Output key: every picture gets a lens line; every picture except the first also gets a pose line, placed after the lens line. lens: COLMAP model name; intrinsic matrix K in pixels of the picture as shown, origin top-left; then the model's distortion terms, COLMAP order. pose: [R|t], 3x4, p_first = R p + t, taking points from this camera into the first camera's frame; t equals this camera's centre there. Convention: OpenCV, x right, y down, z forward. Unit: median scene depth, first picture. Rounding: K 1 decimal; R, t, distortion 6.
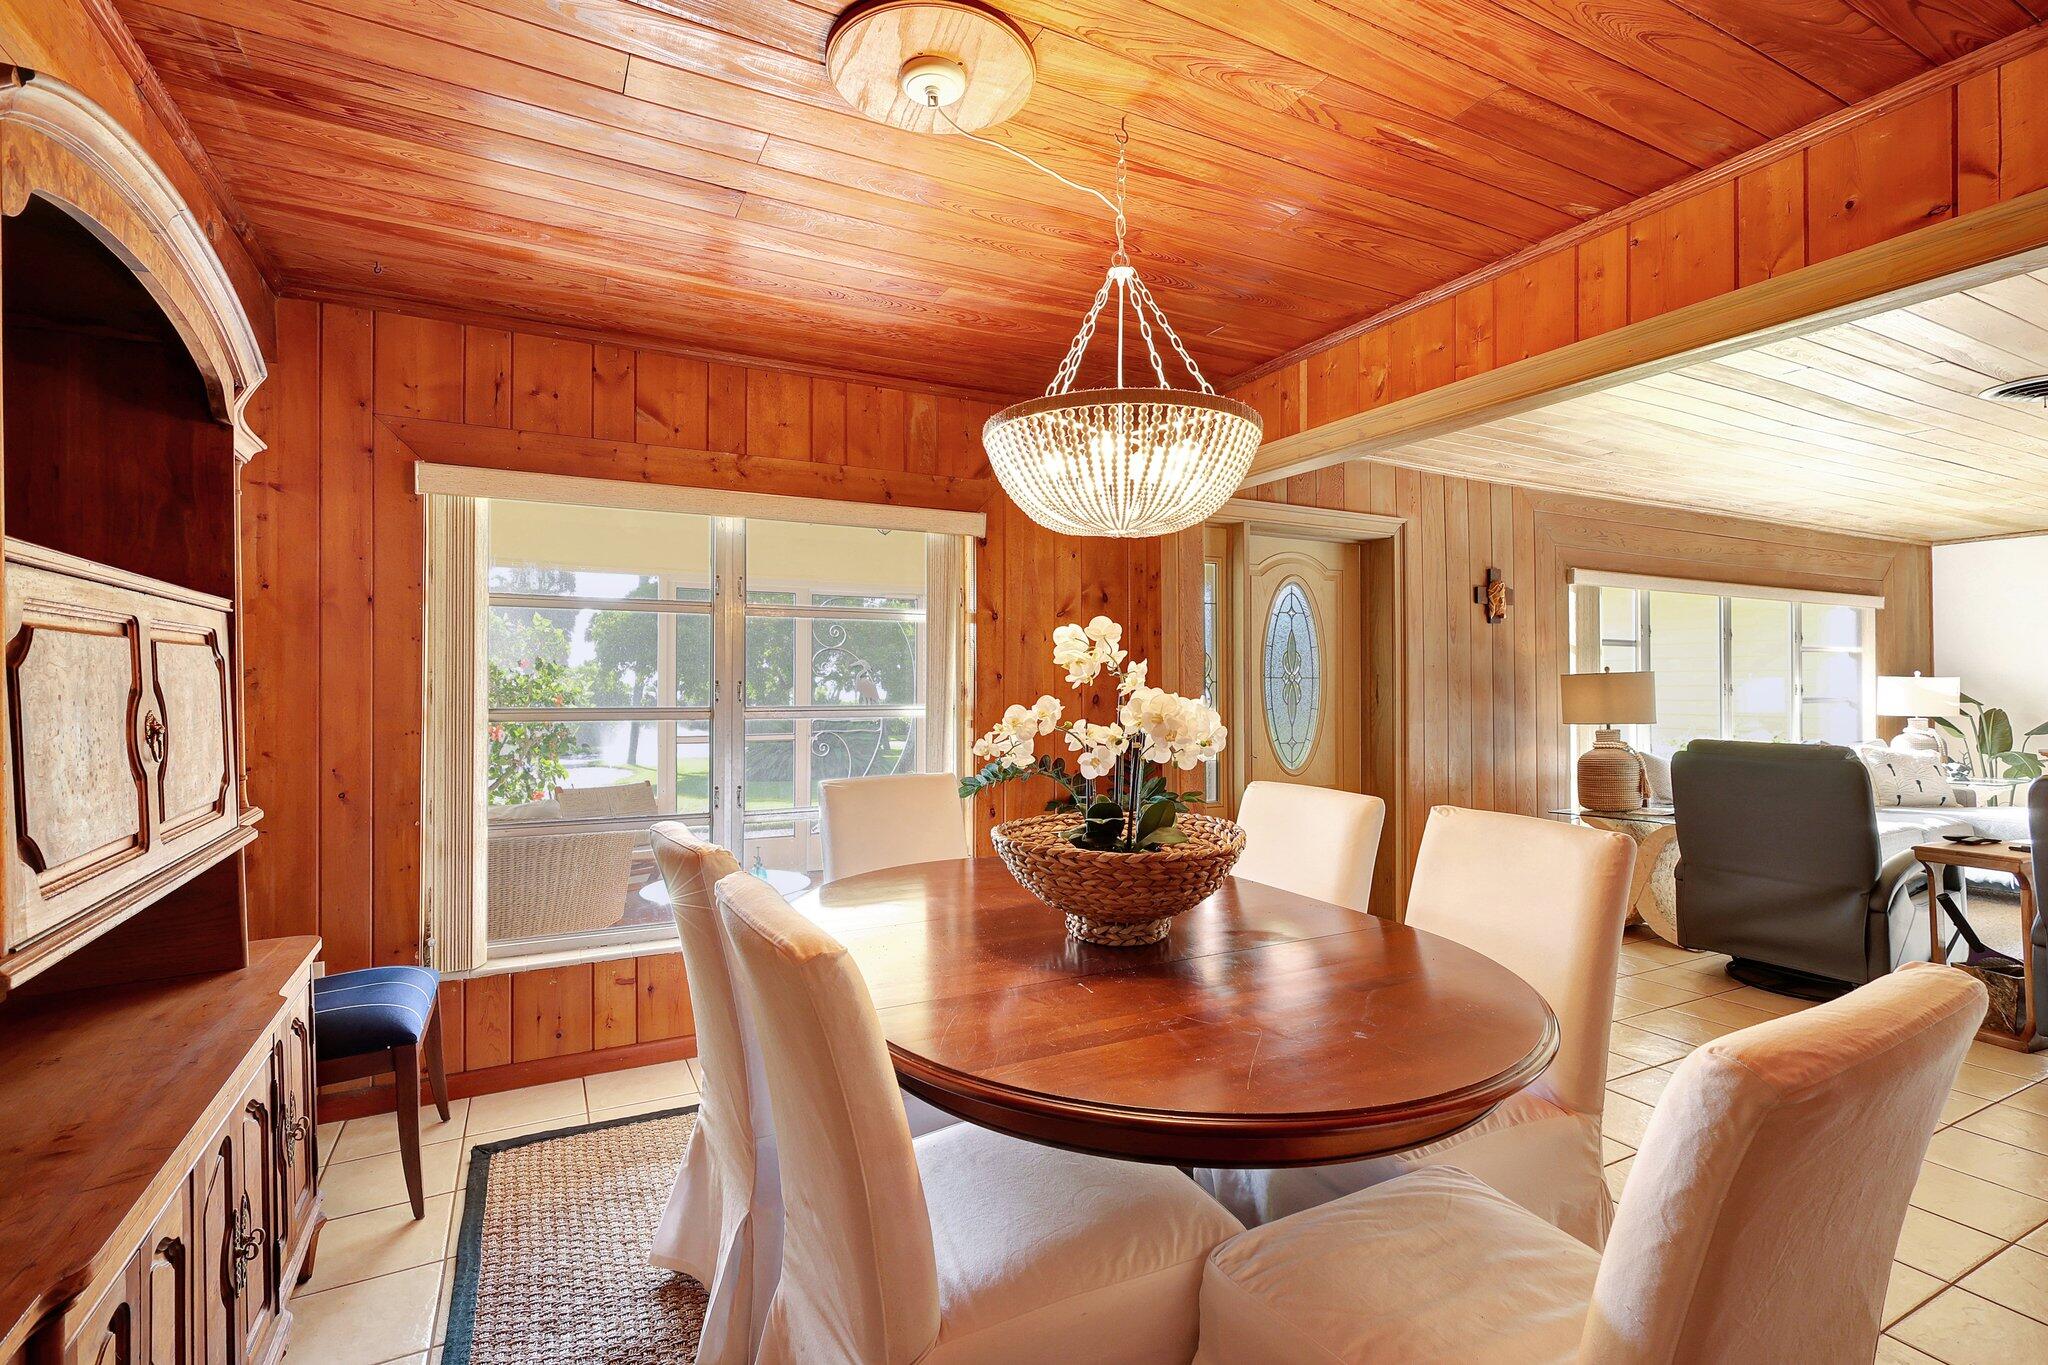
lens RADIAL K [[949.5, 0, 1024.1], [0, 949.5, 680.9], [0, 0, 1]] dist [-0.002016, 0.000953]
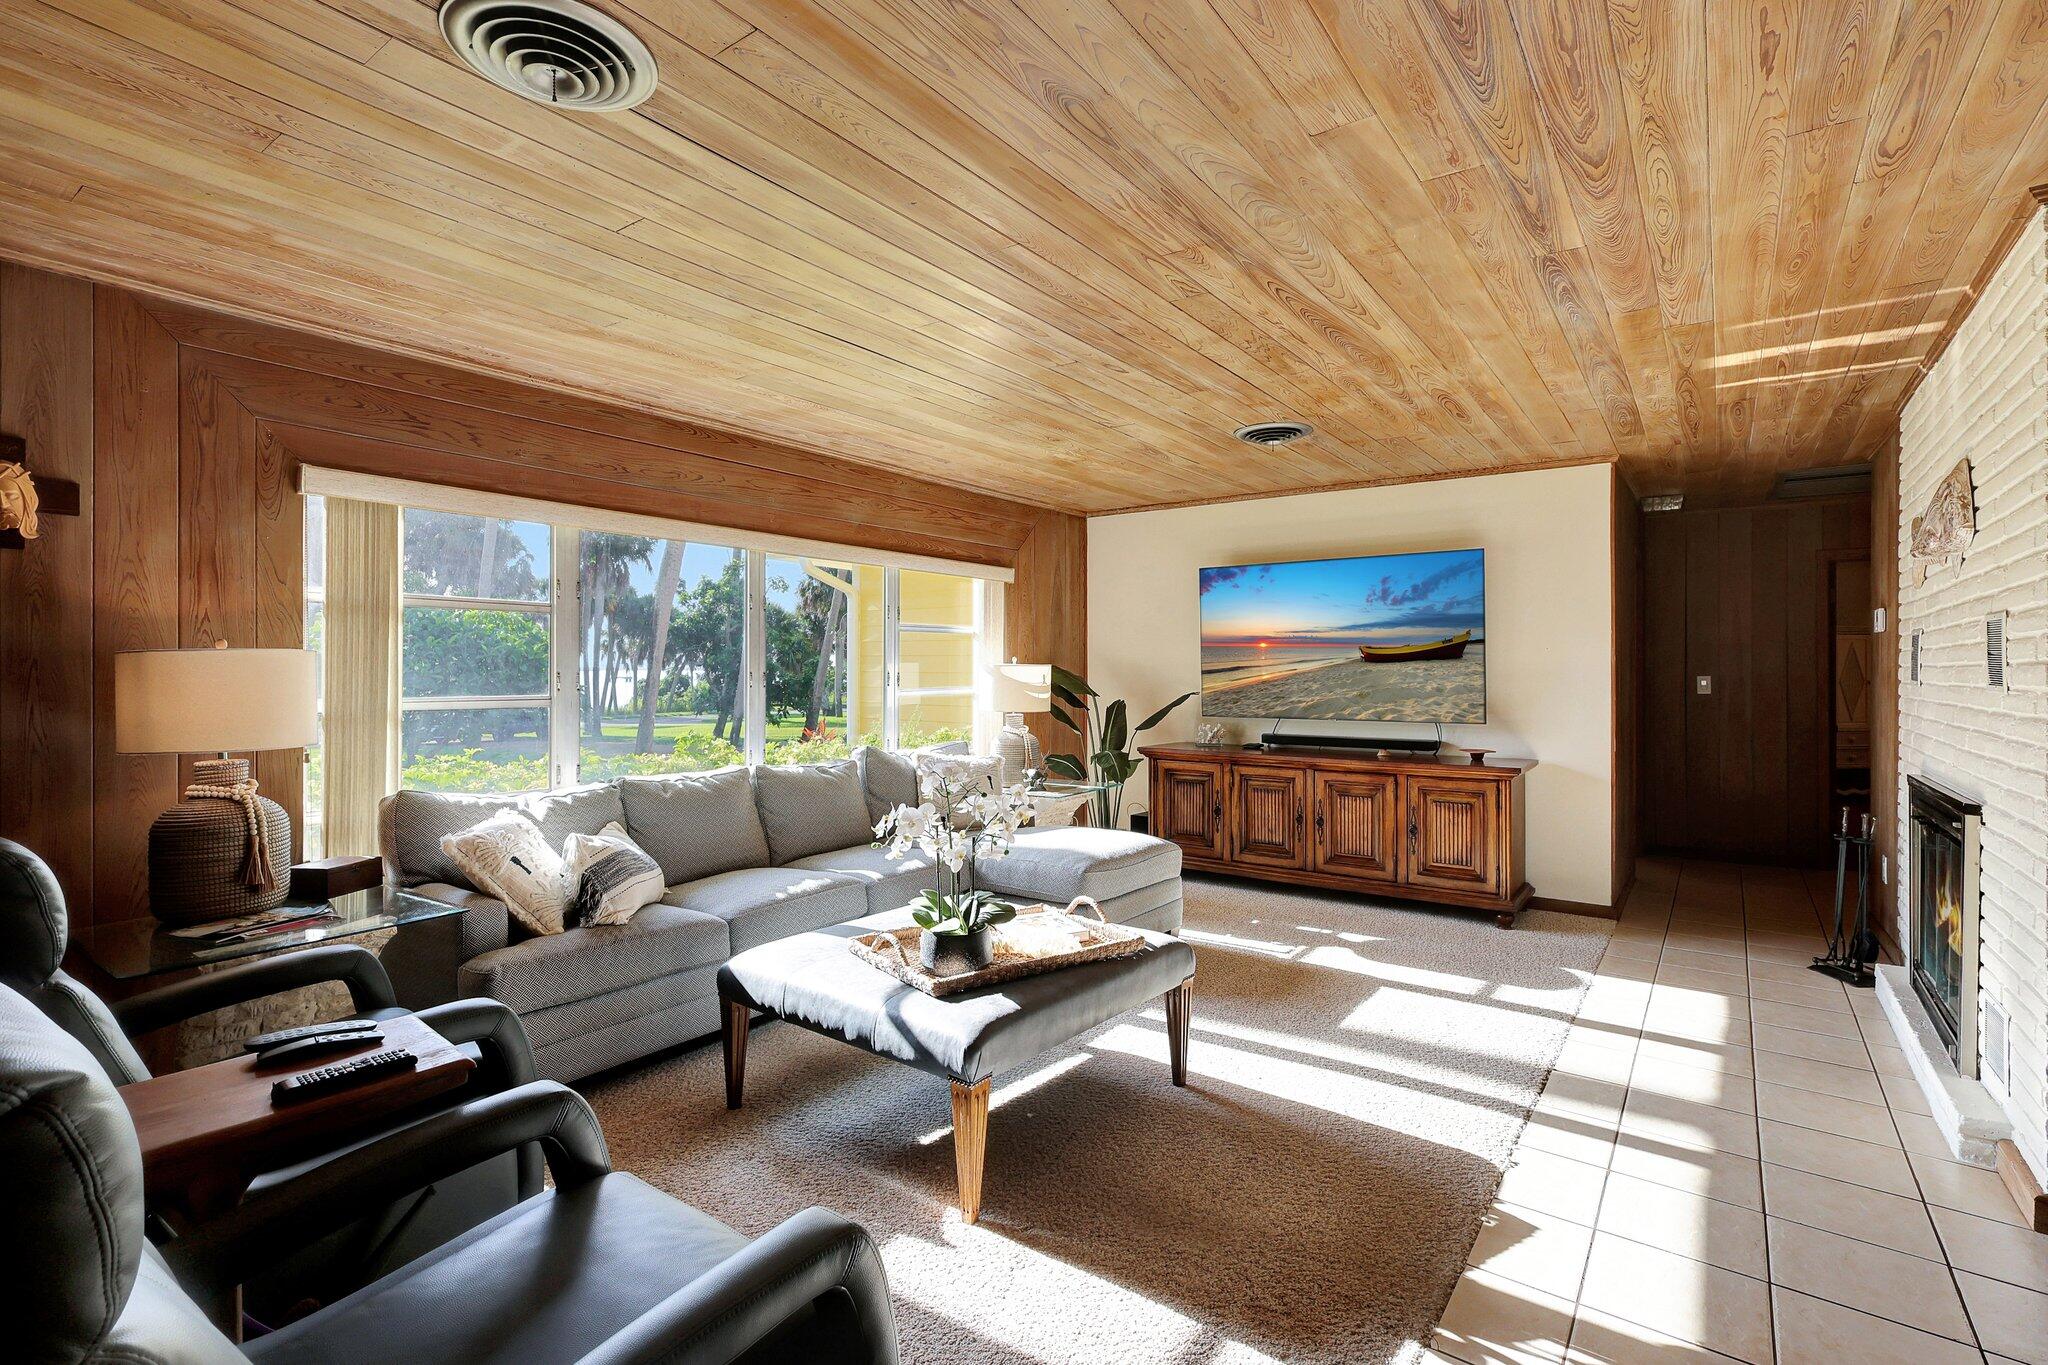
lens RADIAL K [[949.5, 0, 1034.1], [0, 949.5, 668.6], [0, 0, 1]] dist [-0.002016, 0.000953]
pose [[0.894822, 0.001898, 0.446418, 0.544927], [-0.001439, 0.999998, -0.001368, 0.001409], [-0.446420, 0.000582, 0.894823, 0.235142]]
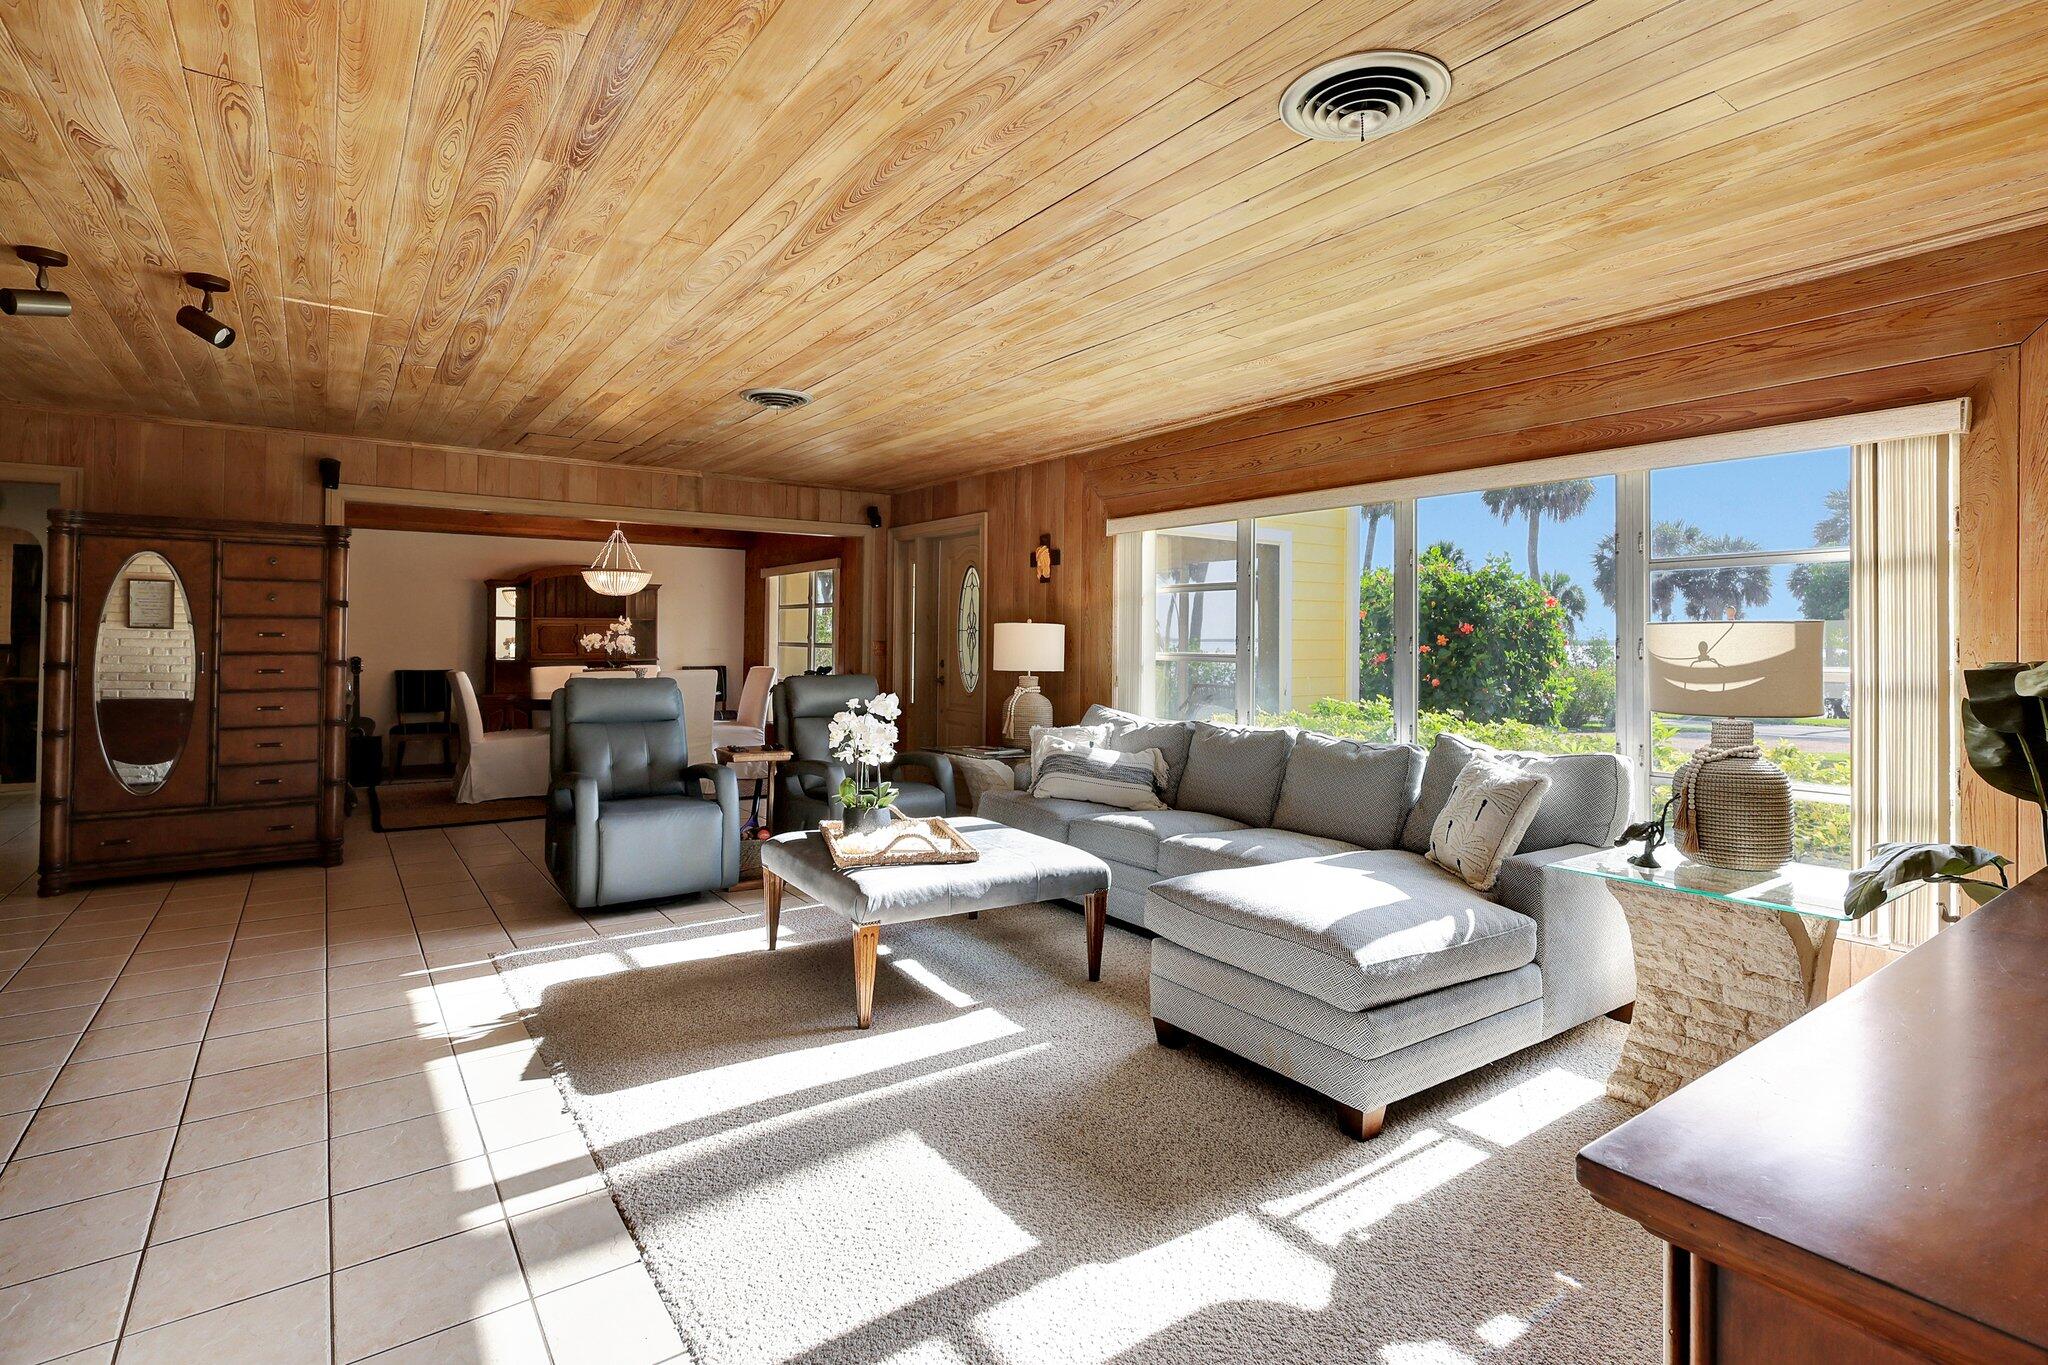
lens RADIAL K [[949.5, 0, 924.4], [0, 949.5, 646.8], [0, 0, 1]] dist [-0.002016, 0.000953]
pose [[0.083133, 0.012515, -0.996460, 1.211354], [-0.008068, 0.999897, 0.011885, 0.004064], [0.996506, 0.007051, 0.083225, 0.562072]]
